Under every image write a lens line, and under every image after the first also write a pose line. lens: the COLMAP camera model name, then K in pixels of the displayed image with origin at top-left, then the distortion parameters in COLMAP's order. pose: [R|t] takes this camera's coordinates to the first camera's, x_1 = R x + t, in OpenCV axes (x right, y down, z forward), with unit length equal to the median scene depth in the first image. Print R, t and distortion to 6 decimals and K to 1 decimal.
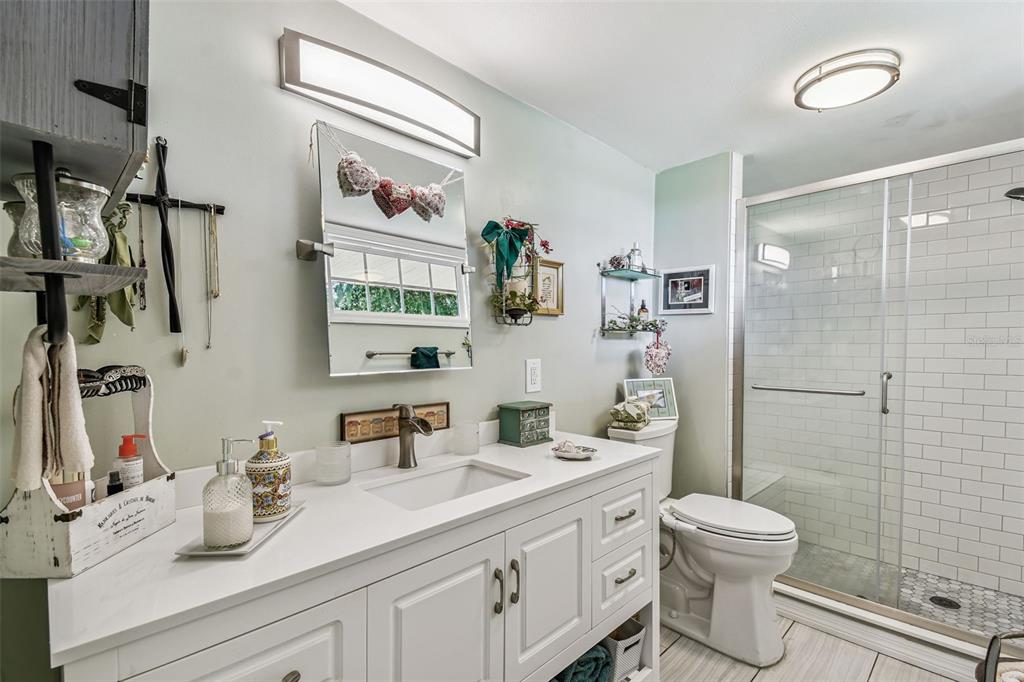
lens RADIAL K [[456.9, 0, 518.7], [0, 456.9, 344.2], [0, 0, 1]] dist [0.045368, -0.026368]
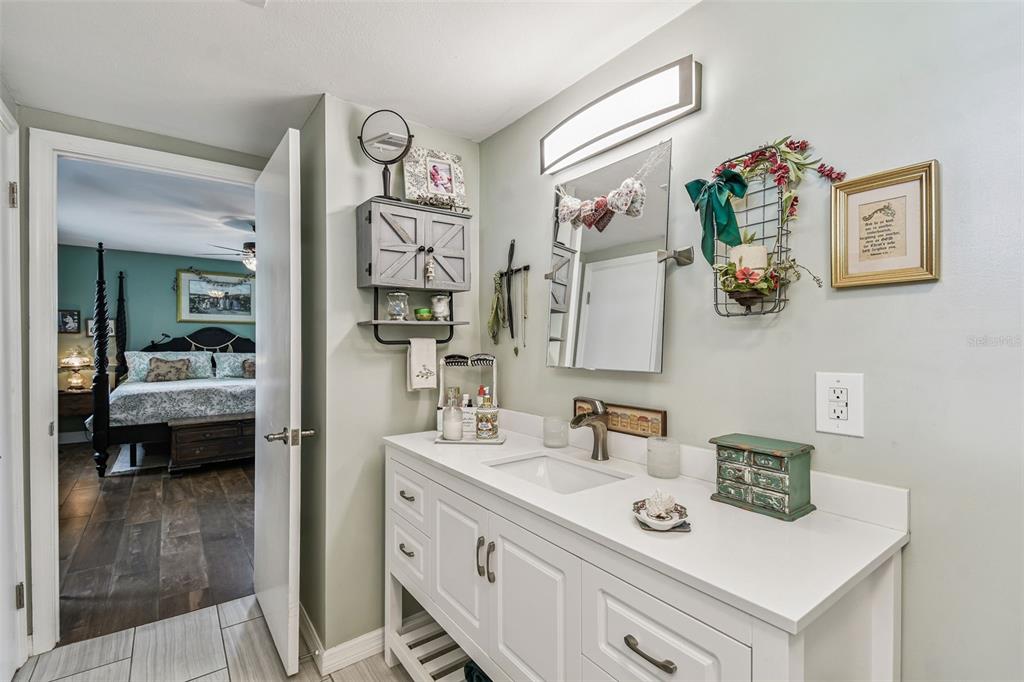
lens RADIAL K [[456.9, 0, 518.7], [0, 456.9, 344.2], [0, 0, 1]] dist [0.045368, -0.026368]
pose [[-0.132925, -0.009396, -0.991082, 0.767834], [-0.010664, 0.999911, -0.008050, 0.009137], [0.991069, 0.009499, -0.133014, 0.864445]]
